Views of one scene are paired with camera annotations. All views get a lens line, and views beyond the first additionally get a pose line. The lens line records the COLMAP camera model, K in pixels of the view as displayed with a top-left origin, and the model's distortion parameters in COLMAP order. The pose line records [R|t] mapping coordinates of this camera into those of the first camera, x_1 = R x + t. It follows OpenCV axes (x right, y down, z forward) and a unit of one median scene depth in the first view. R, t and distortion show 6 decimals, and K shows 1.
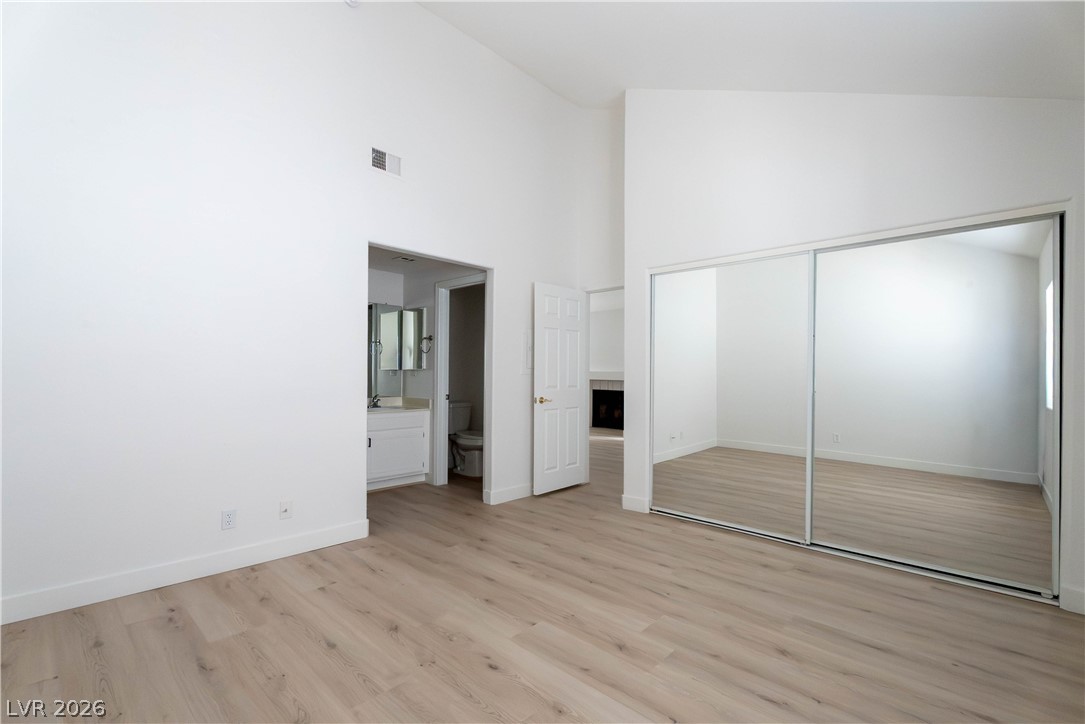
lens RADIAL K [[482.4, 0, 539.8], [0, 482.4, 366.2], [0, 0, 1]] dist [-0.000885, 0.000064]
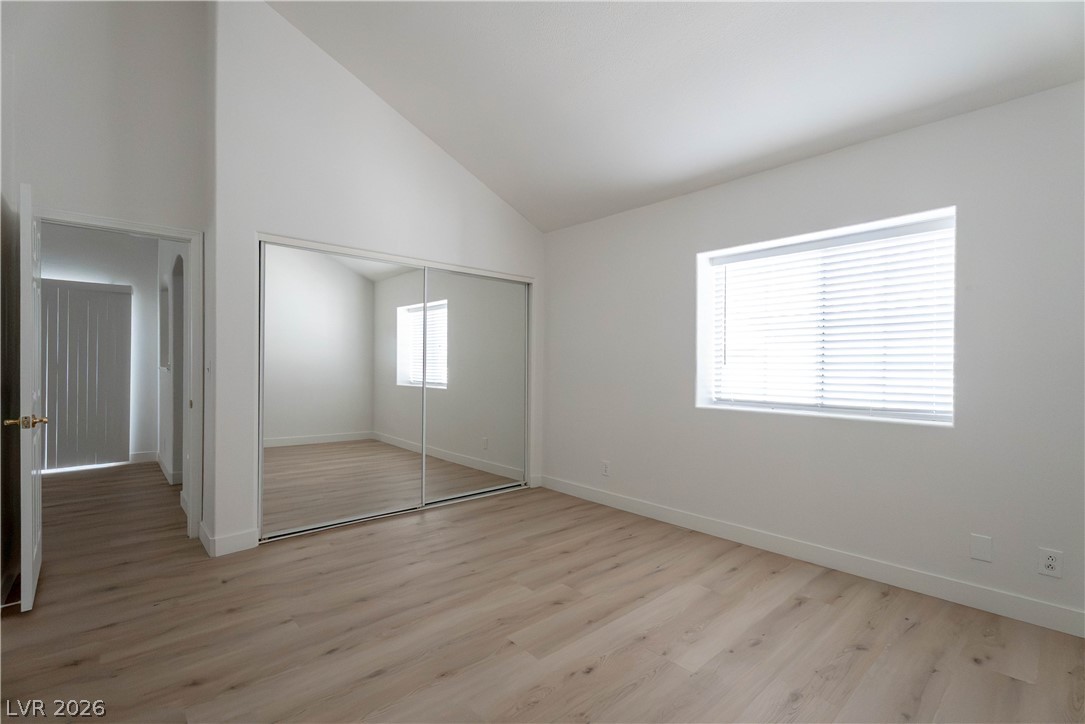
lens RADIAL K [[484.2, 0, 541.1], [0, 484.2, 379.0], [0, 0, 1]] dist [-0.001464, -0.000455]
pose [[0.080484, -0.032442, 0.996228, -0.824965], [-0.024619, 0.999101, 0.034525, -0.004928], [-0.996452, -0.027305, 0.079613, 0.793371]]
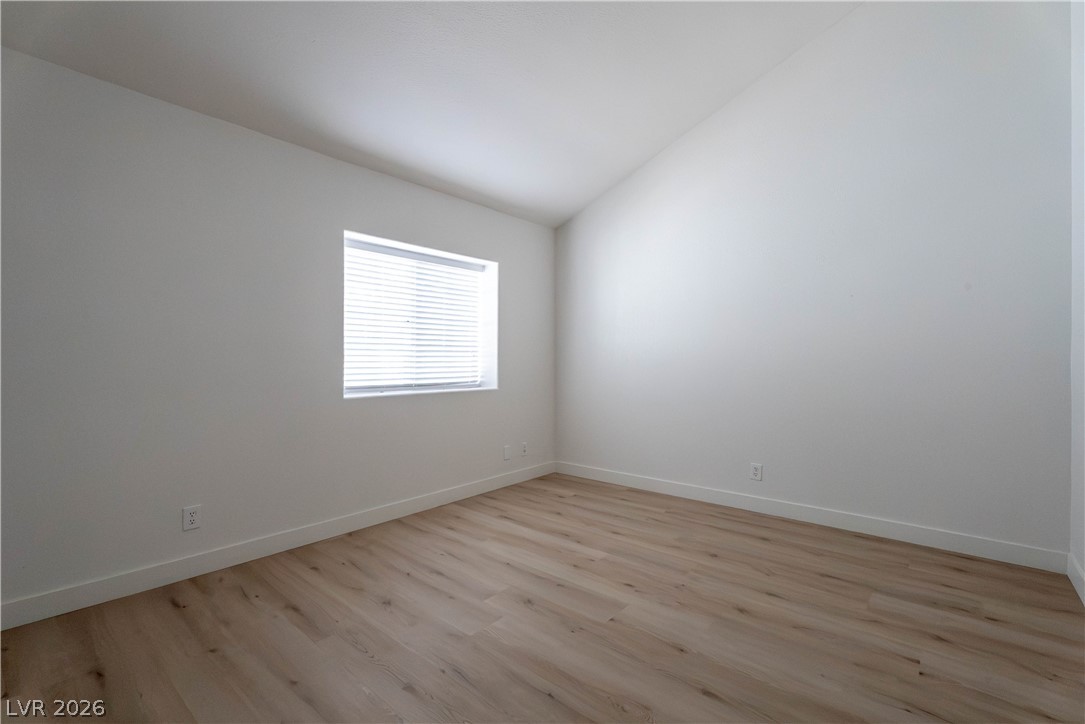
lens RADIAL K [[485.5, 0, 539.7], [0, 485.5, 360.0], [0, 0, 1]] dist [-0.000323, 0.000291]
pose [[-0.998665, -0.014645, -0.049526, 0.171305], [-0.014304, 0.999872, -0.007231, 0.014583], [0.049625, -0.006513, -0.998747, 1.780656]]
